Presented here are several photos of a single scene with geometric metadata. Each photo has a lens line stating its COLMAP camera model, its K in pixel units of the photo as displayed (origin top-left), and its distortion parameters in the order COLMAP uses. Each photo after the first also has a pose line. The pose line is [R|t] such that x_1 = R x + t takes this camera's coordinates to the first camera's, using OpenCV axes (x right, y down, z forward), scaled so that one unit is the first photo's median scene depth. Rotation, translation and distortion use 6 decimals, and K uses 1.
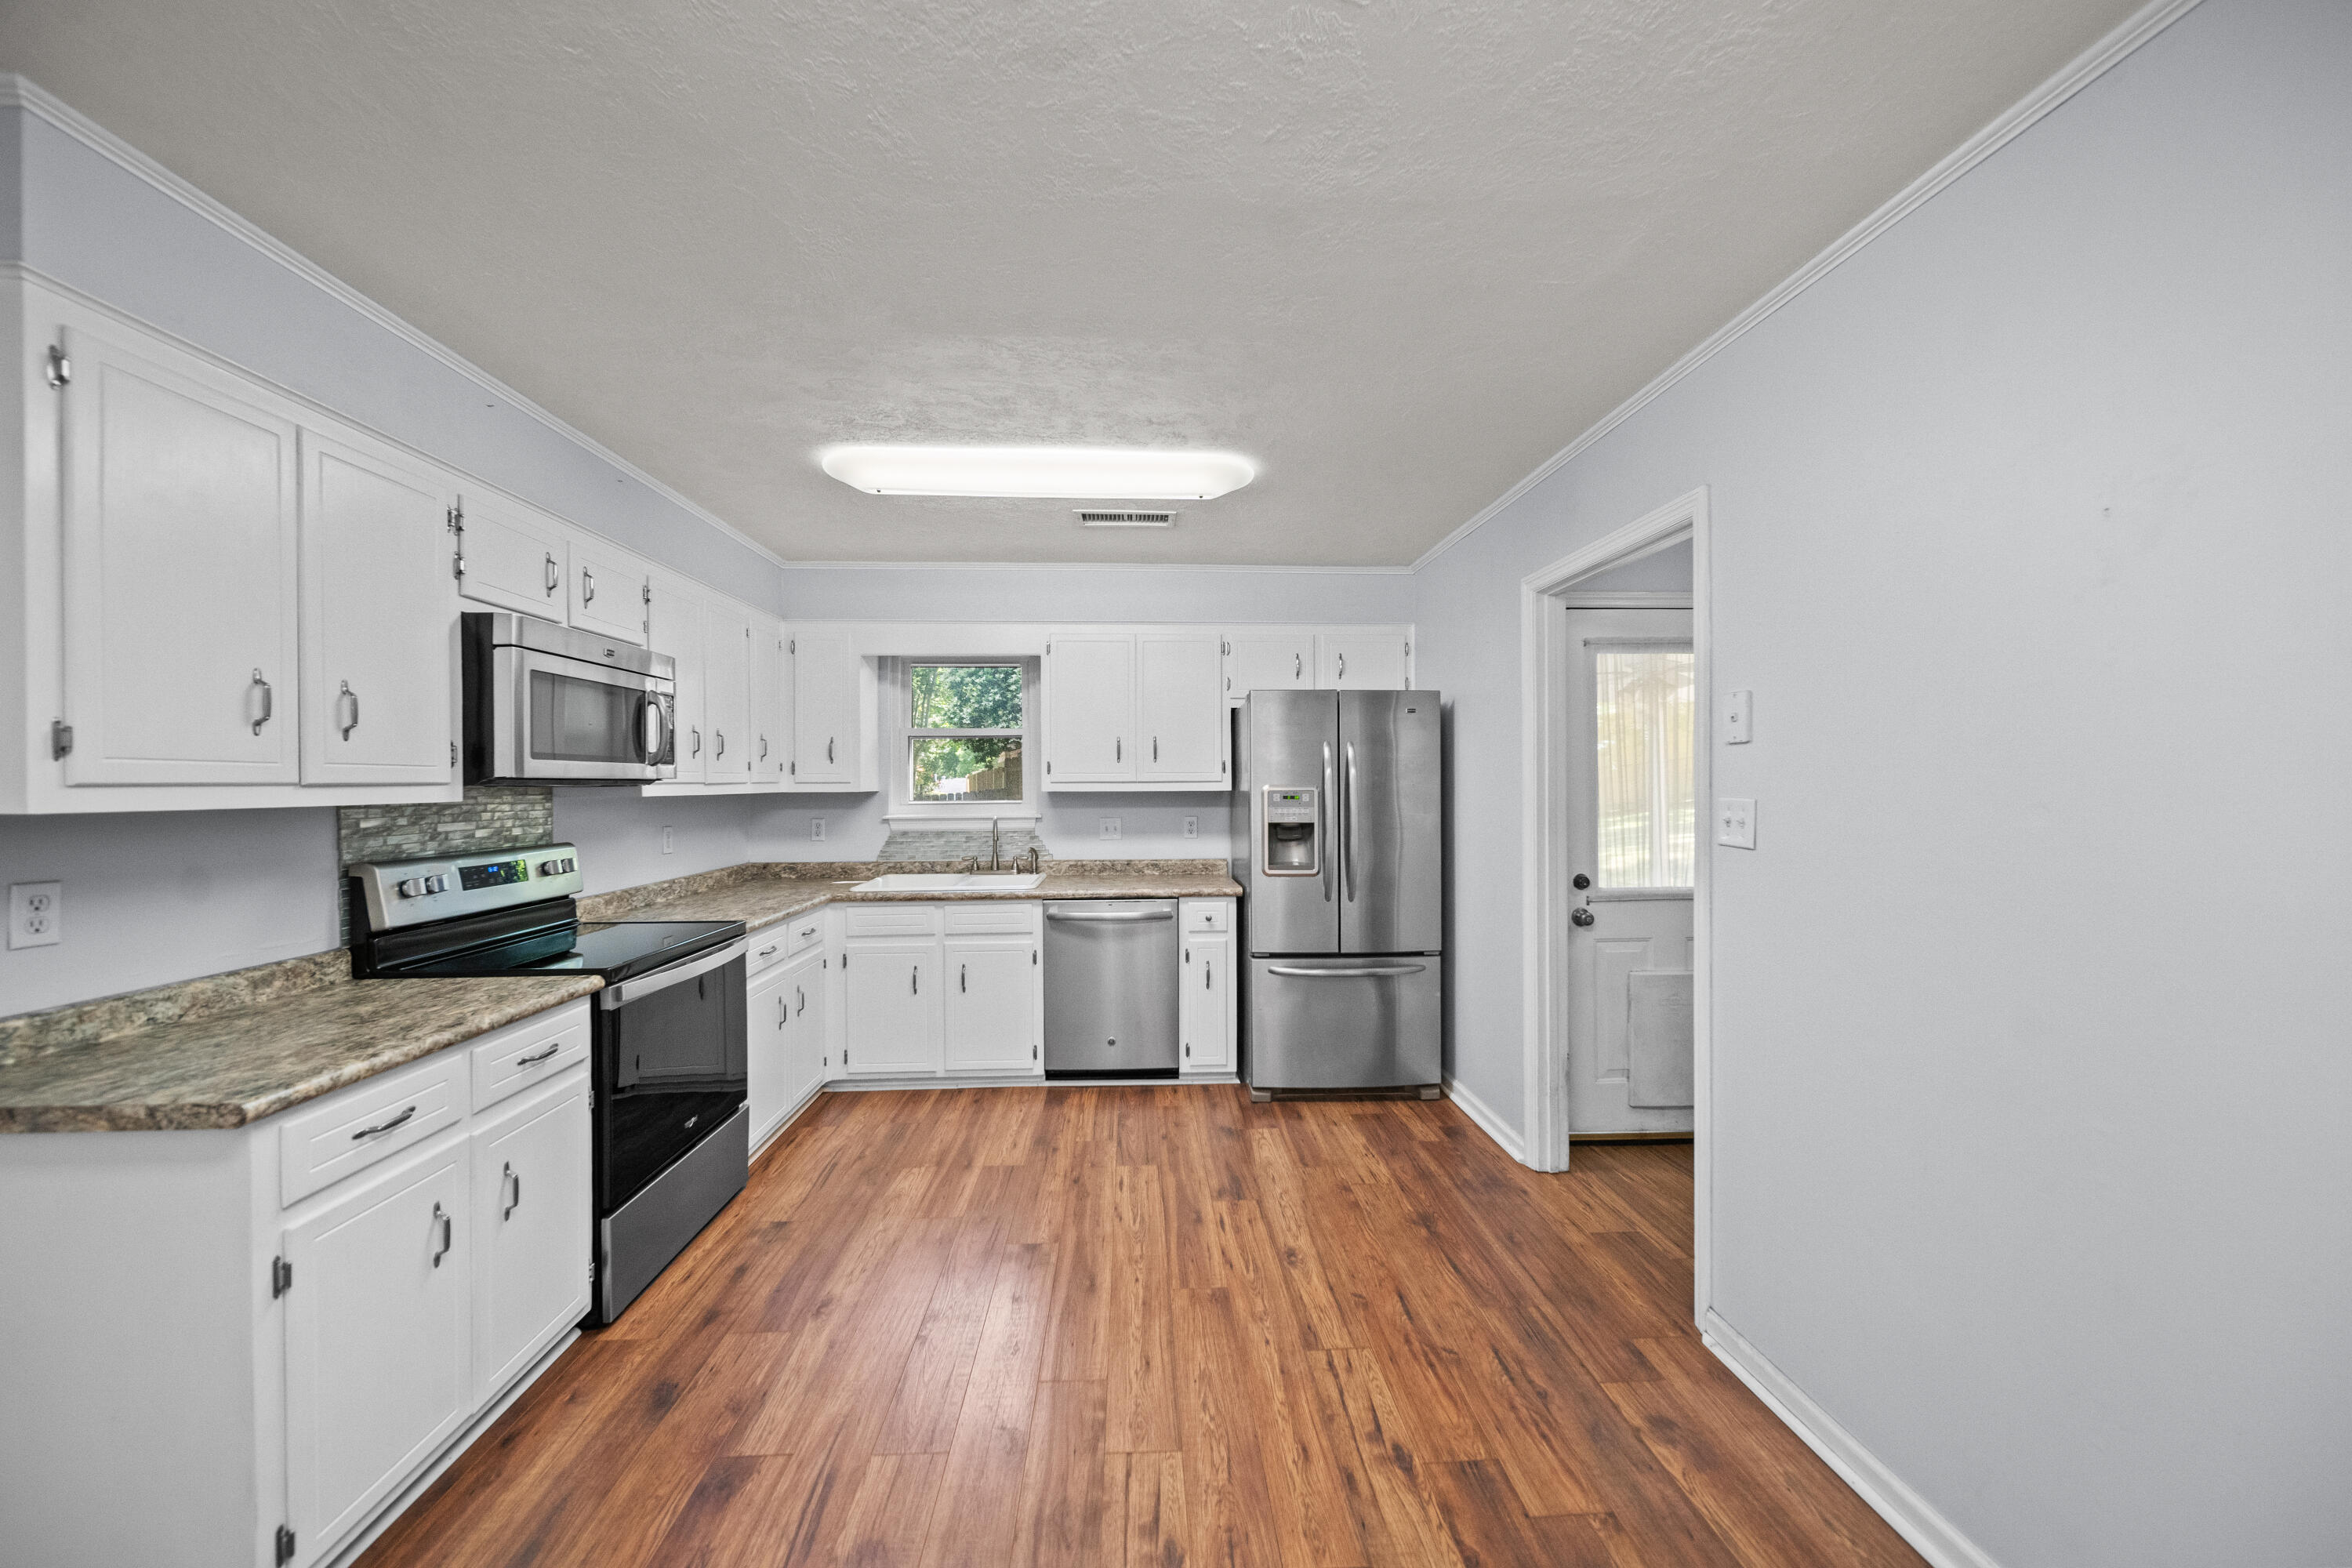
lens RADIAL K [[839.9, 0, 1176.0], [0, 839.9, 784.0], [0, 0, 1]] dist [-0.004727, -0.000315]
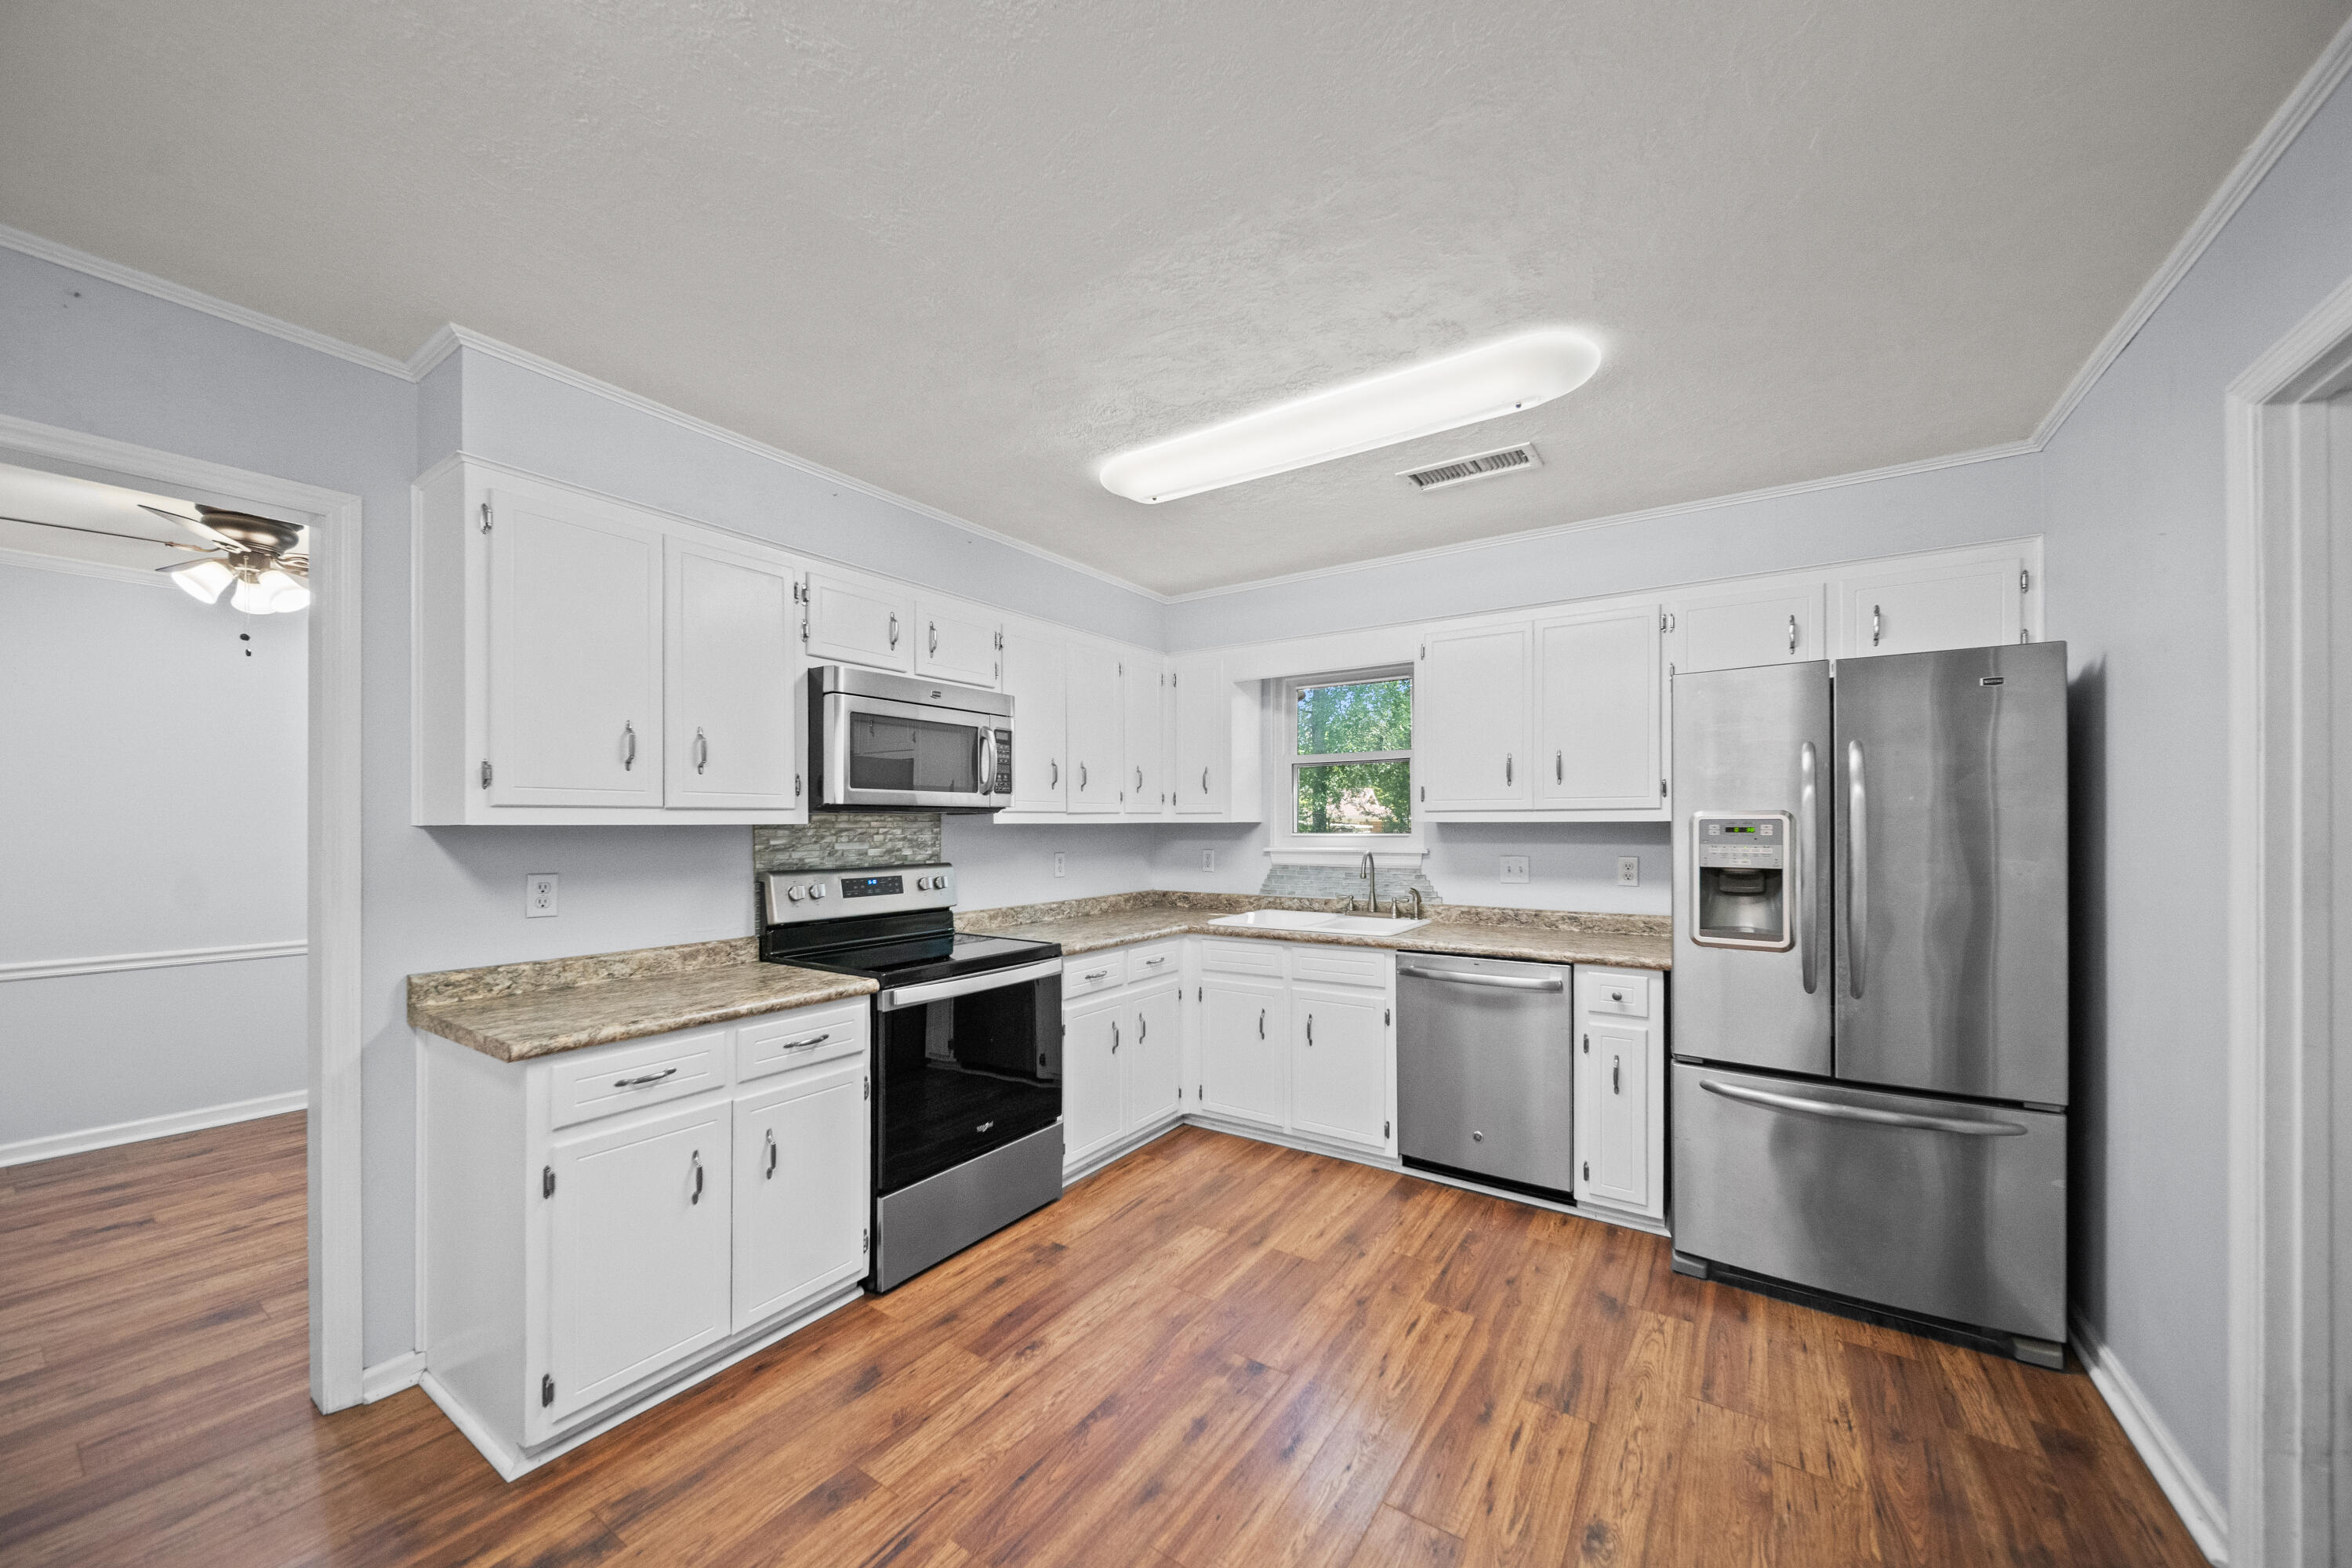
lens RADIAL K [[849.2, 0, 1168.6], [0, 849.2, 823.3], [0, 0, 1]] dist [-0.000056, -0.002110]
pose [[0.797795, 0.001757, -0.602926, 0.218531], [-0.001055, 0.999998, 0.001518, 0.012442], [0.602927, -0.000574, 0.797796, 0.233852]]
